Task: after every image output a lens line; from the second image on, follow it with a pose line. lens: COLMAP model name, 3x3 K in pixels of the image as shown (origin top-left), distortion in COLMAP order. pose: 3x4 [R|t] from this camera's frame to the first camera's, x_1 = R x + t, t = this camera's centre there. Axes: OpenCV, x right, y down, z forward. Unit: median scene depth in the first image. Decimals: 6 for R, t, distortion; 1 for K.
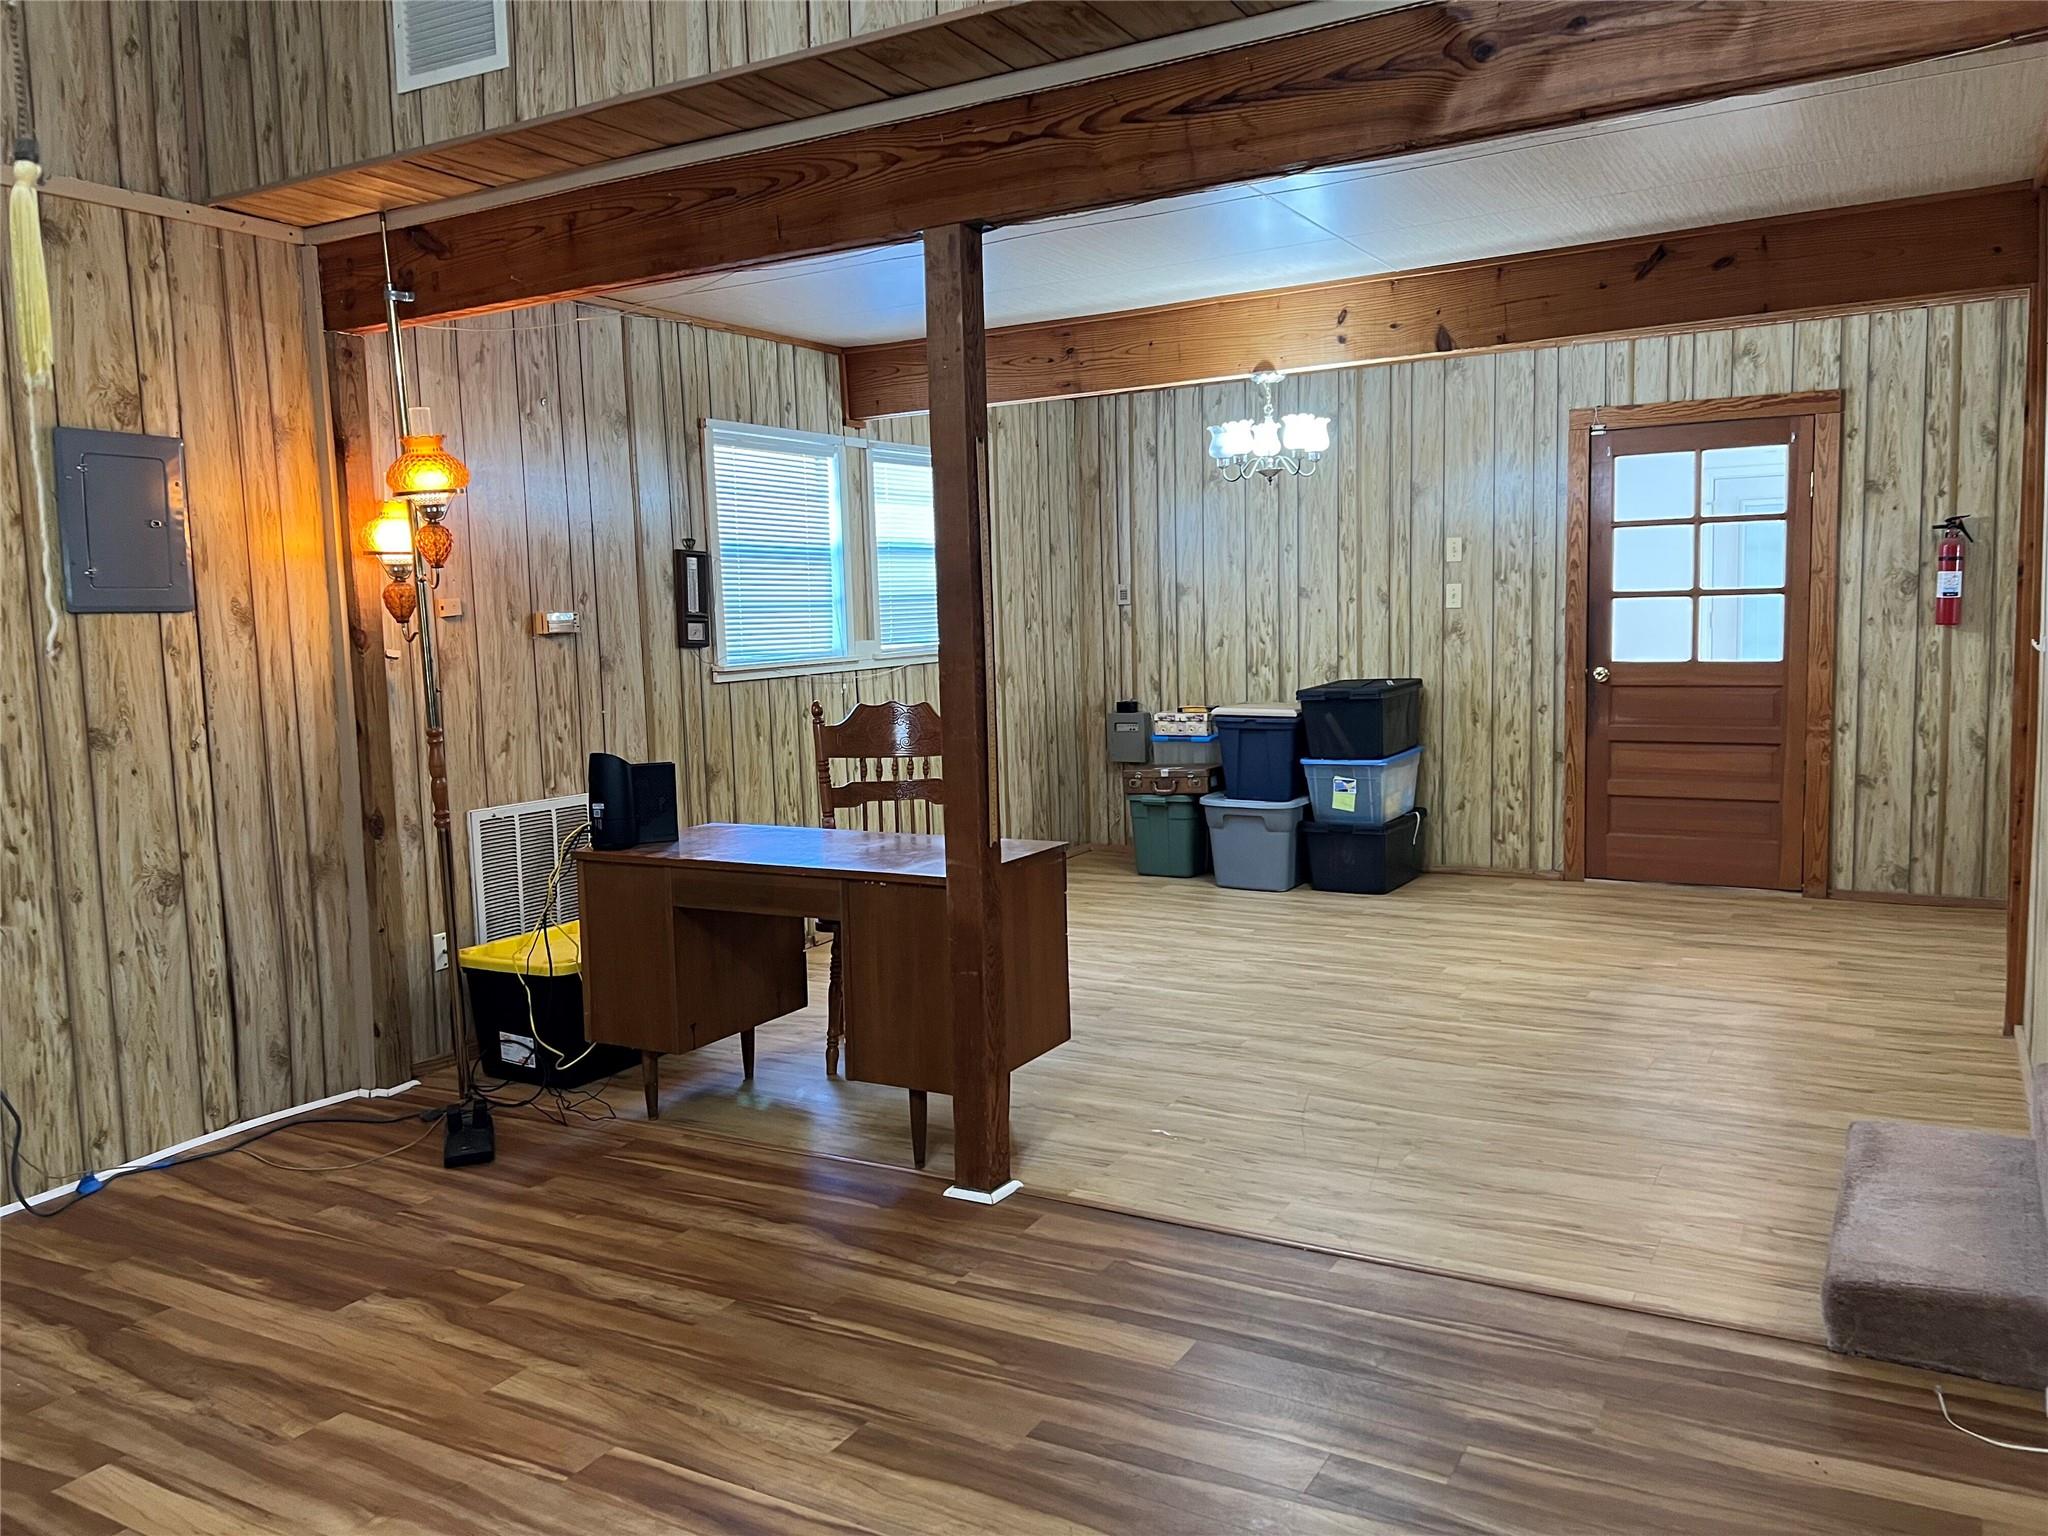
lens RADIAL K [[1542.1, 0, 1025.9], [0, 1542.1, 751.4], [0, 0, 1]] dist [0.074626, -0.086307]
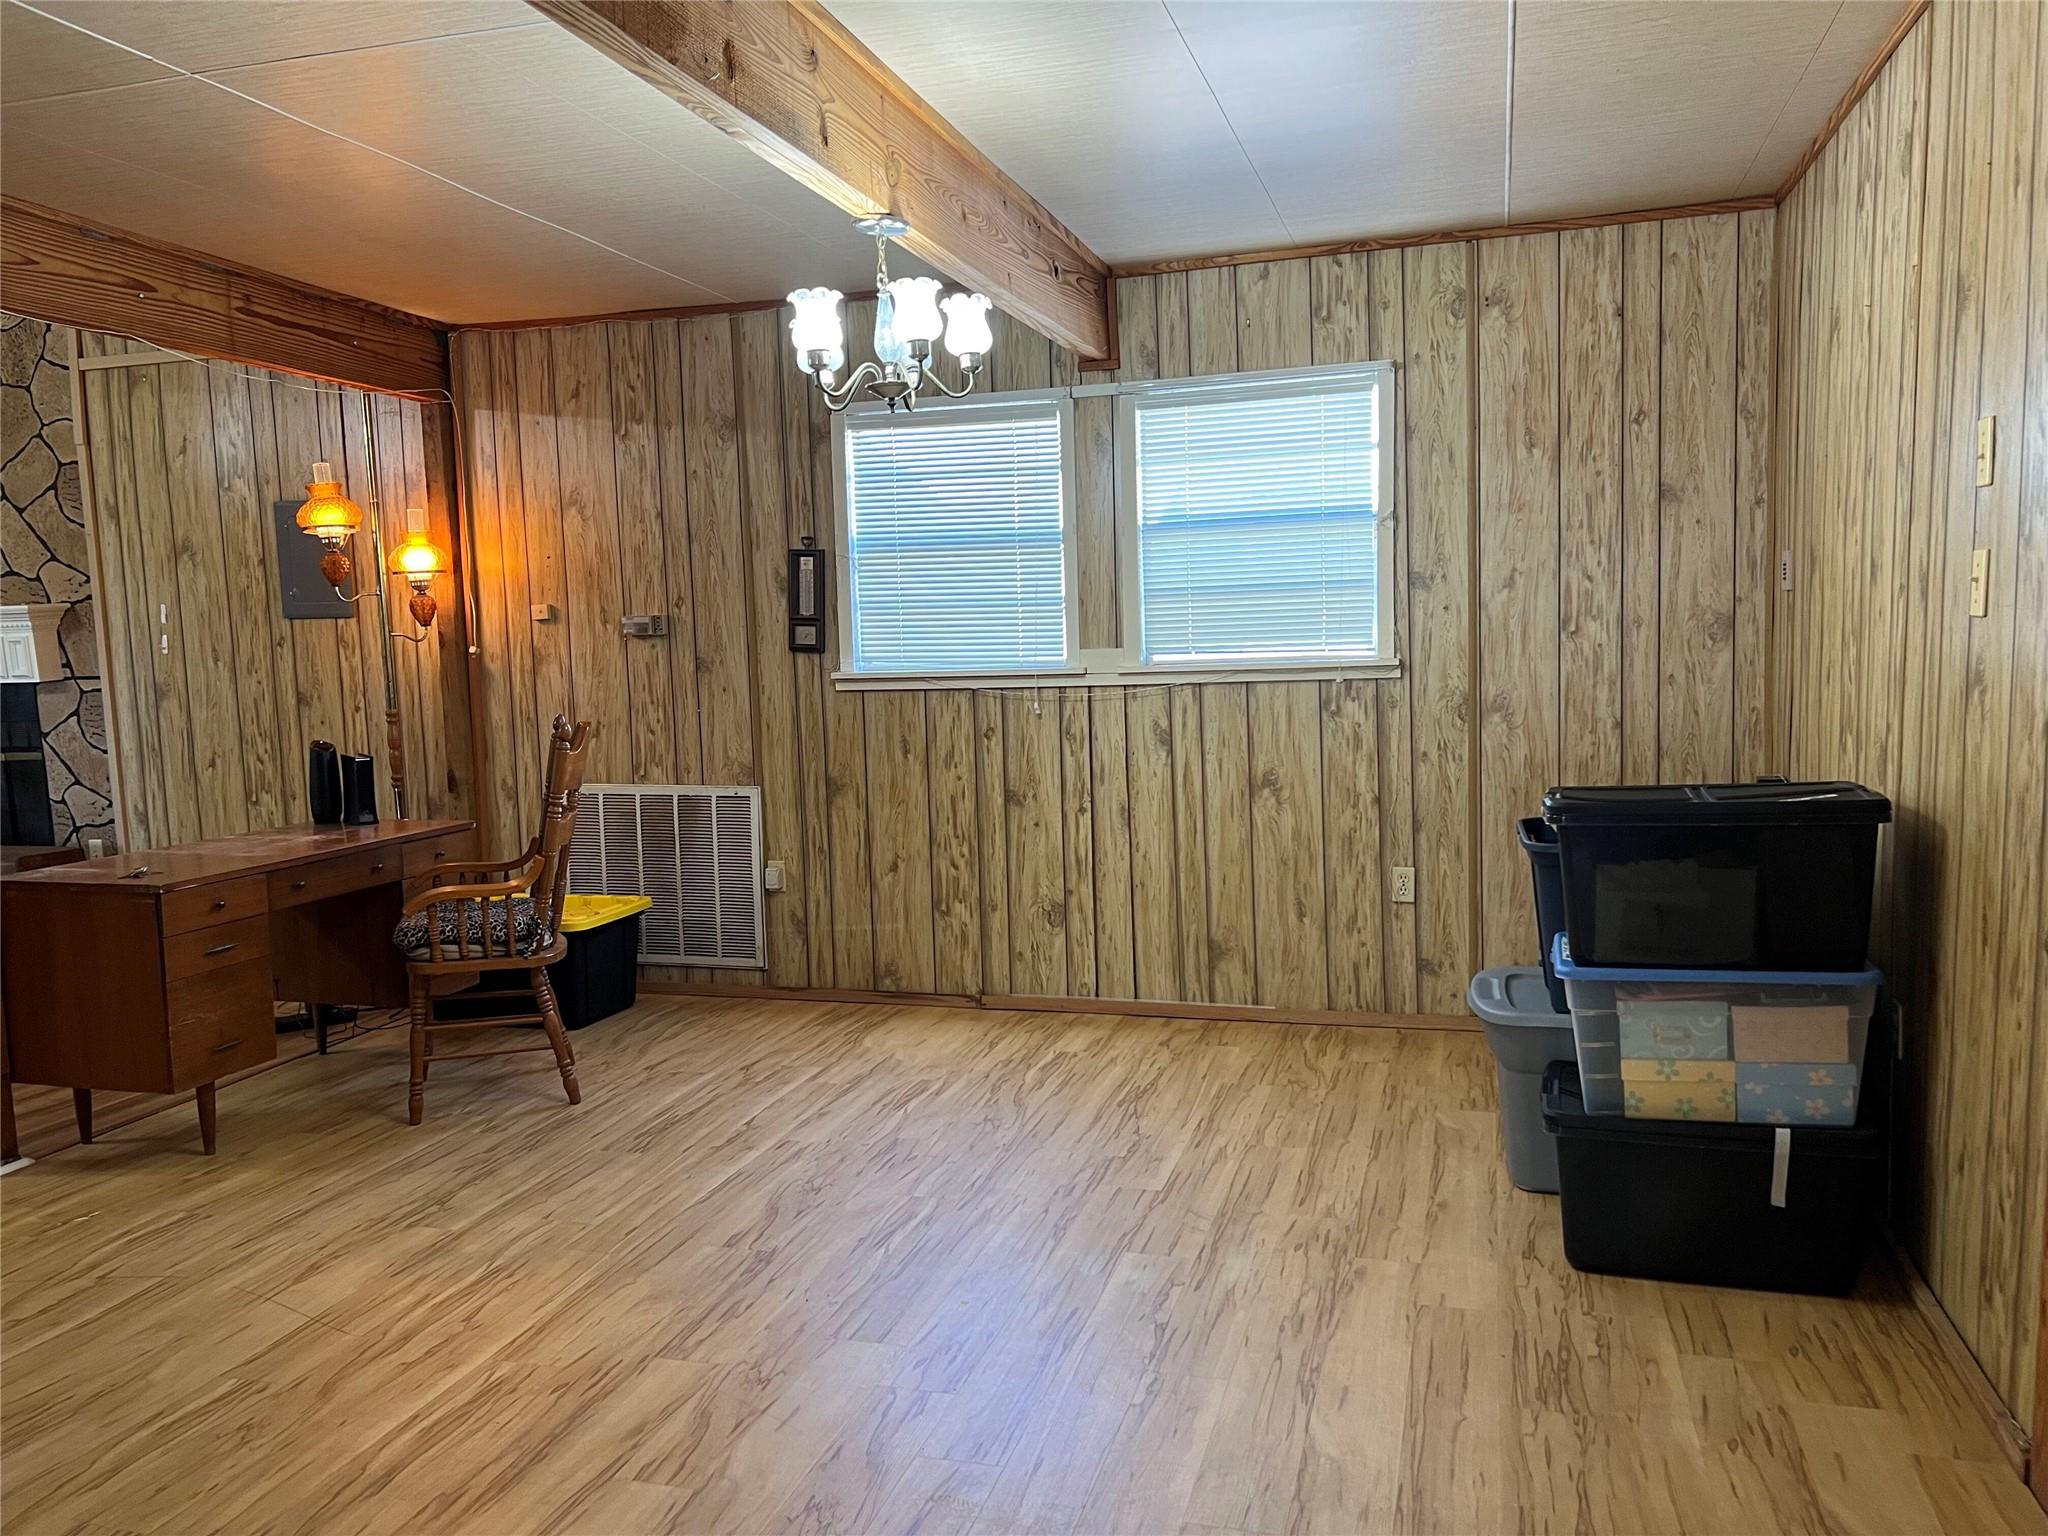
lens RADIAL K [[1559.7, 0, 1024.0], [0, 1559.7, 768.0], [0, 0, 1]] dist [0.070324, -0.100691]
pose [[0.236519, 0.115804, -0.964701, 0.878533], [-0.072865, 0.992190, 0.101239, -0.120685], [0.968891, 0.046348, 0.243110, 1.052409]]
